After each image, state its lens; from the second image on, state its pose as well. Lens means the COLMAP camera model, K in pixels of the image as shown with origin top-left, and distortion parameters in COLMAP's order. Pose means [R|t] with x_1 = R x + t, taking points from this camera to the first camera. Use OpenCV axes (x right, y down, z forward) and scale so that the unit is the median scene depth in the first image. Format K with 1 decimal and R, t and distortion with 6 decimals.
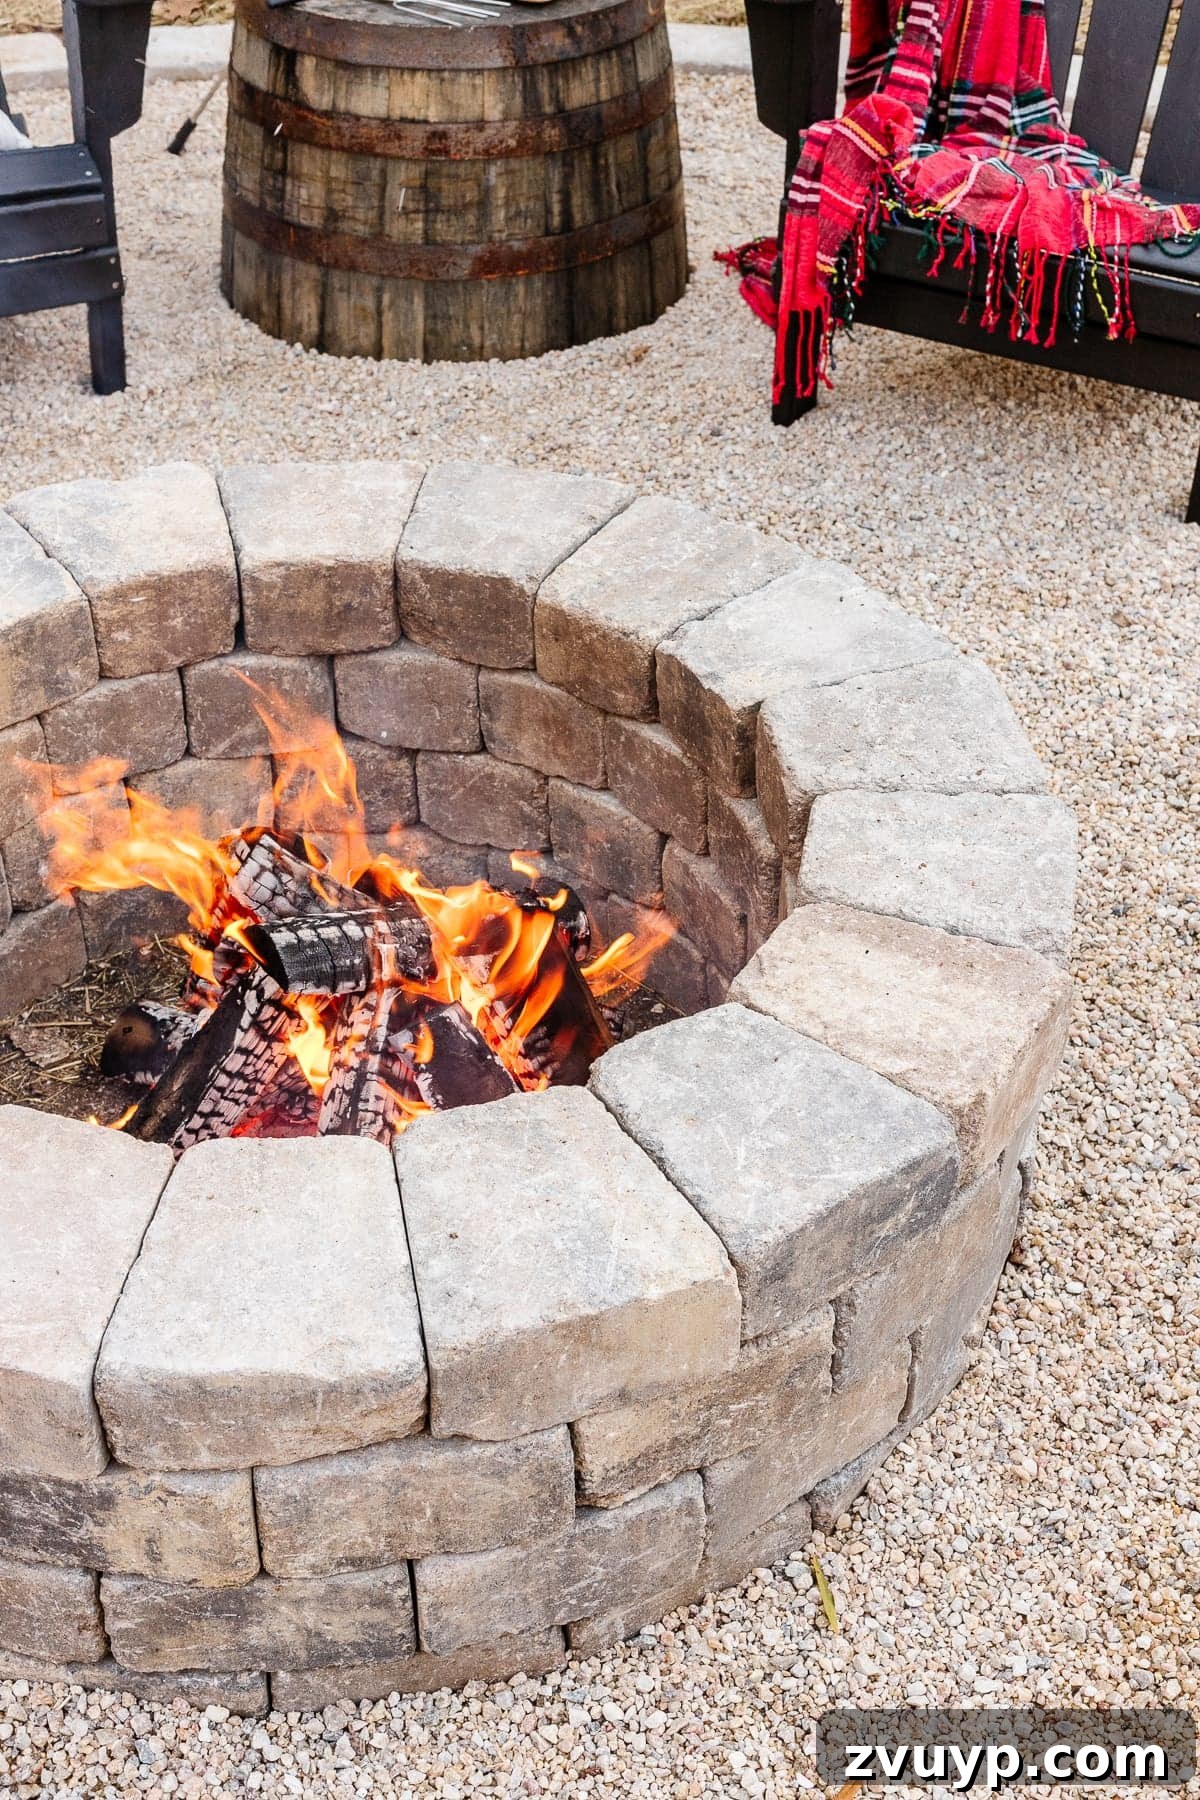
lens RADIAL K [[2604.4, 0, 600.0], [0, 2604.4, 900.0], [0, 0, 1]] dist [0.001177, -0.017486]
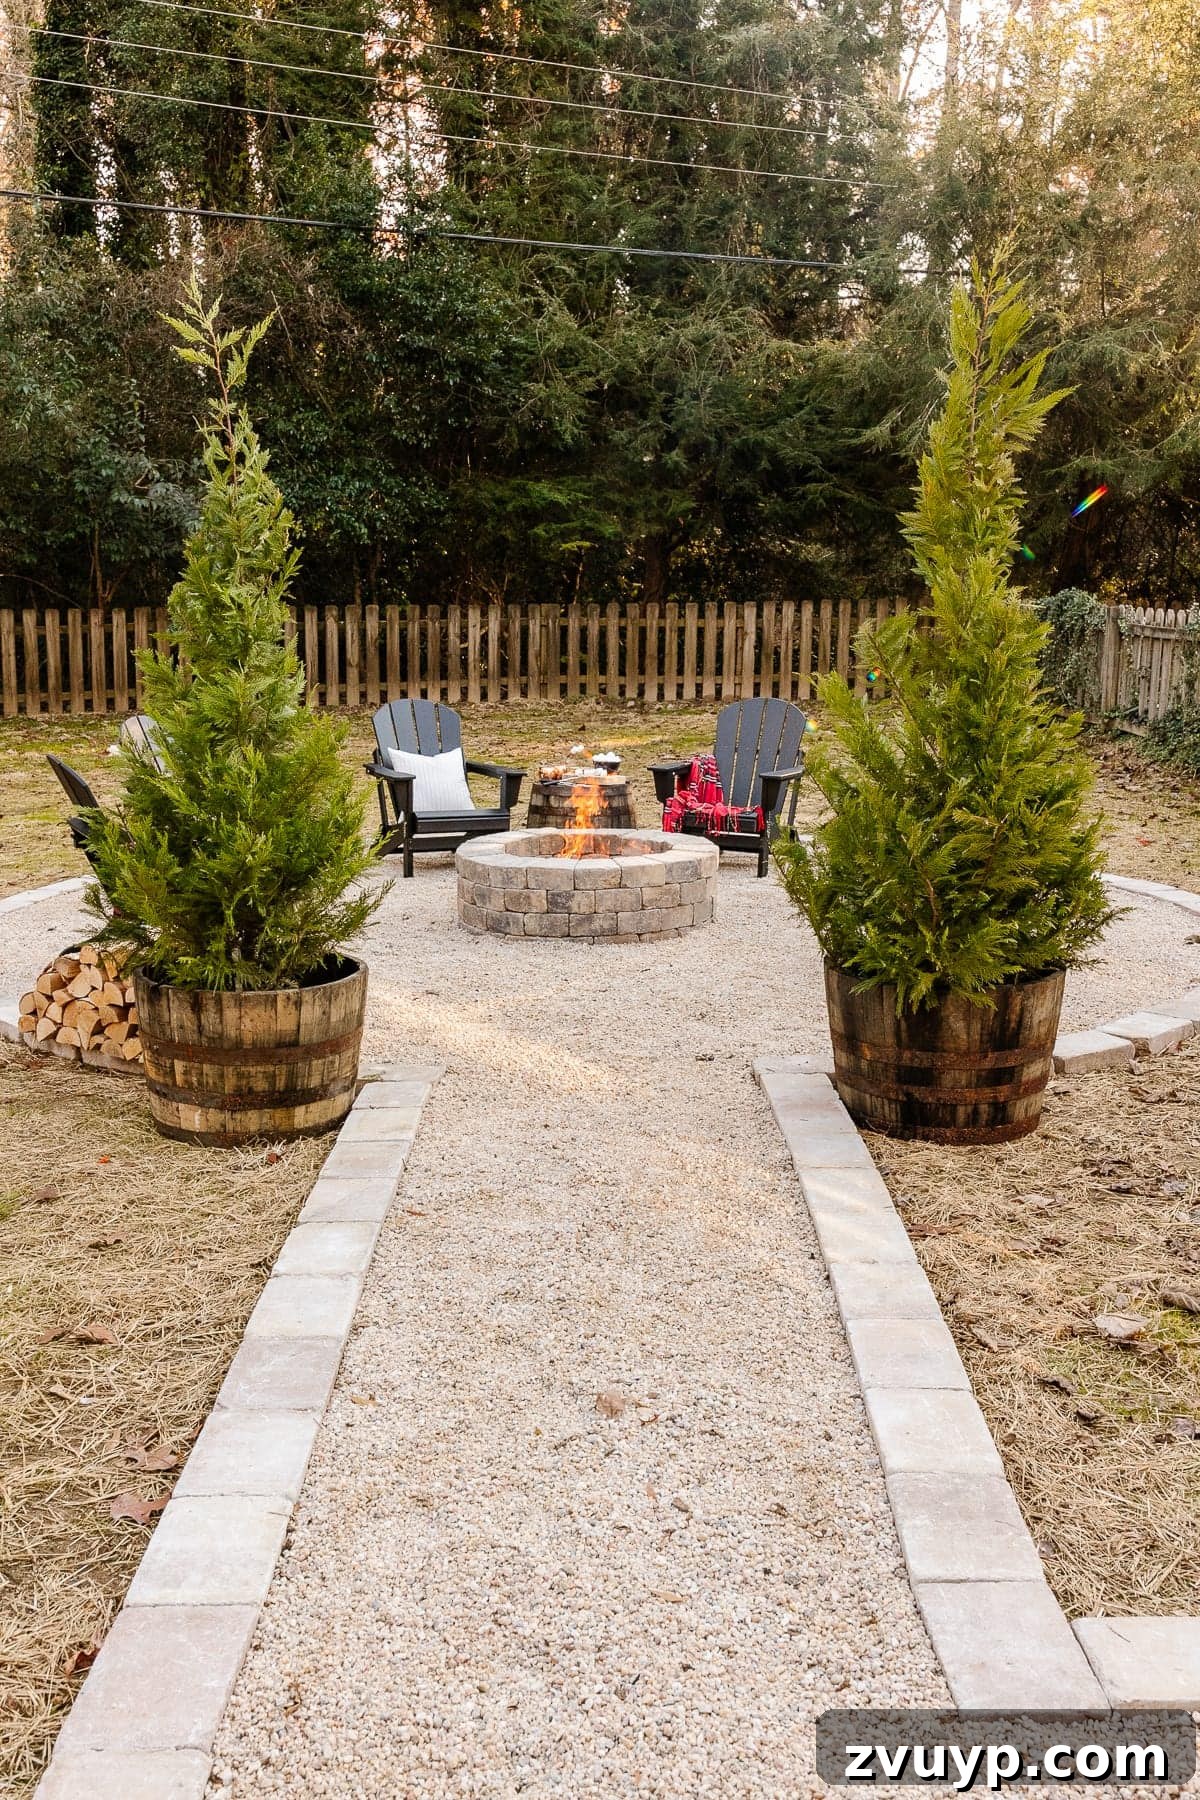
lens RADIAL K [[1797.5, 0, 600.0], [0, 1797.5, 900.0], [0, 0, 1]] dist [-0.009519, 0.002762]
pose [[0.999089, -0.001601, 0.042647, -0.285570], [0.020889, 0.889763, -0.455944, 2.120573], [-0.037216, 0.456419, 0.888986, -2.809738]]
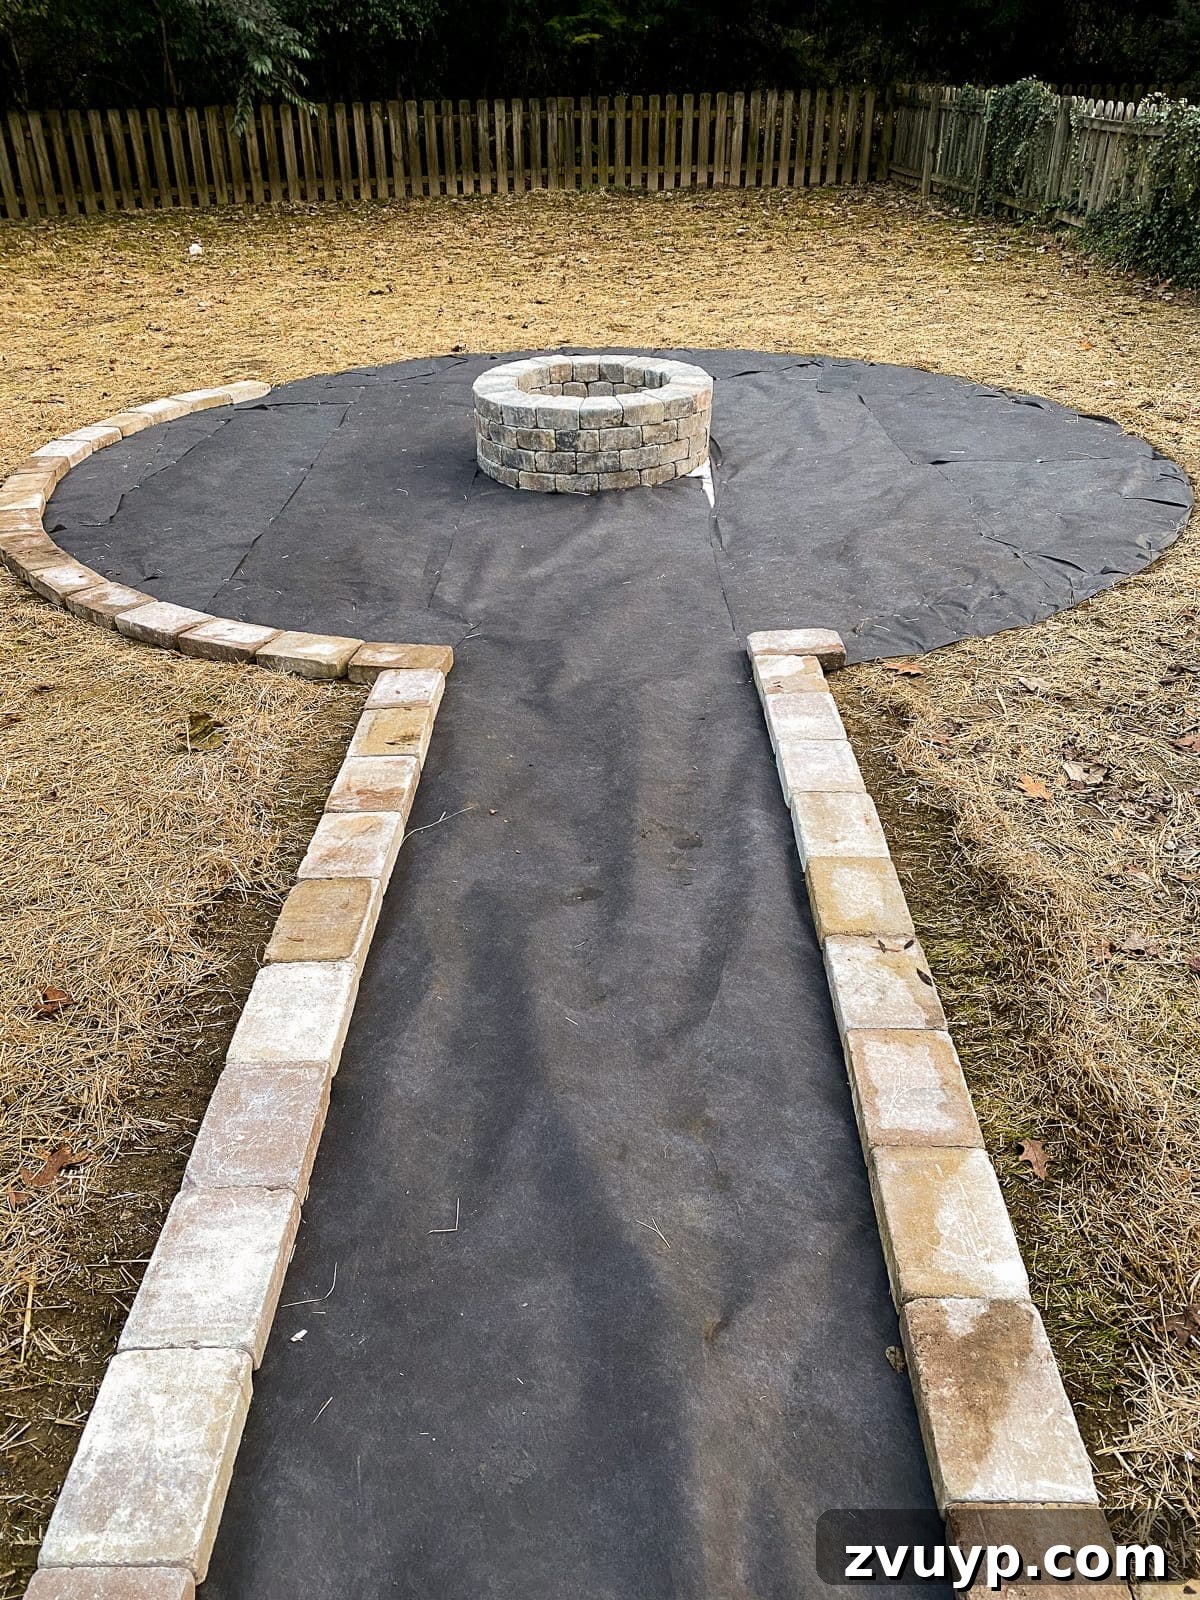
lens RADIAL K [[1241.0, 0, 600.0], [0, 1241.0, 800.0], [0, 0, 1]] dist [0.003229, 0.000859]
pose [[0.999444, -0.022537, 0.024581, -0.215273], [0.025035, 0.993988, -0.106584, 1.469668], [-0.022031, 0.107140, 0.994000, -2.145675]]
